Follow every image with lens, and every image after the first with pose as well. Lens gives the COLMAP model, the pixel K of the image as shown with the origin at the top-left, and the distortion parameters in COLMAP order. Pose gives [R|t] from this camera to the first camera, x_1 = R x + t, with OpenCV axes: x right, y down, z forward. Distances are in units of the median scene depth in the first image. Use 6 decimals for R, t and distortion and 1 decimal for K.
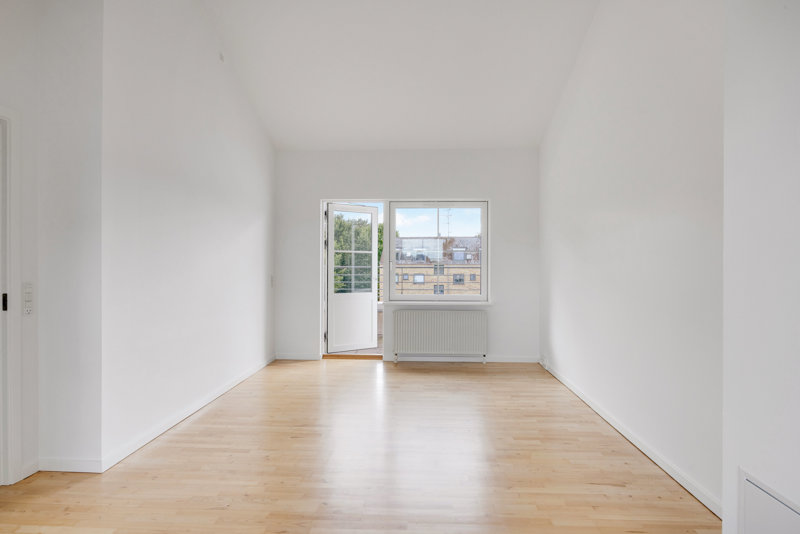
lens RADIAL K [[464.0, 0, 397.9], [0, 464.0, 262.6], [0, 0, 1]] dist [0.023908, -0.025310]
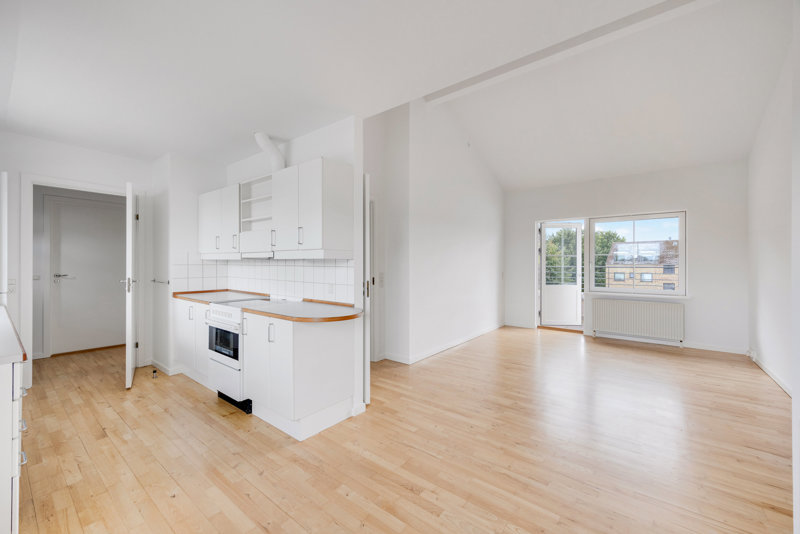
lens RADIAL K [[319.4, 0, 400.0], [0, 319.4, 267.0], [0, 0, 1]] dist [0.012920, -0.000170]
pose [[0.814957, 0.003560, -0.579511, 0.076500], [0.003004, 0.999942, 0.010366, -0.001089], [0.579514, -0.010189, 0.814899, -0.091087]]
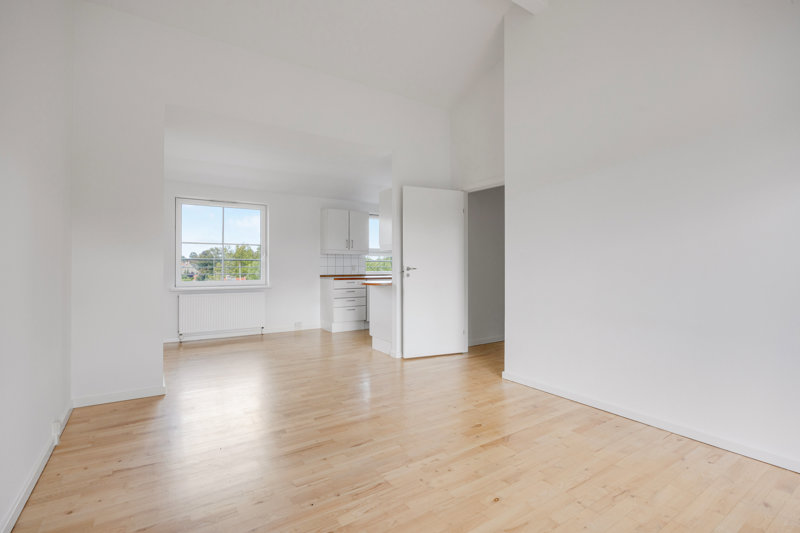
lens RADIAL K [[391.8, 0, 400.0], [0, 391.8, 266.5], [0, 0, 1]] dist [0.000611, 0.000086]
pose [[-0.814577, -0.004128, -0.580040, 0.224585], [-0.001148, 0.999984, -0.005503, 0.031718], [0.580054, -0.003817, -0.814569, 0.931344]]
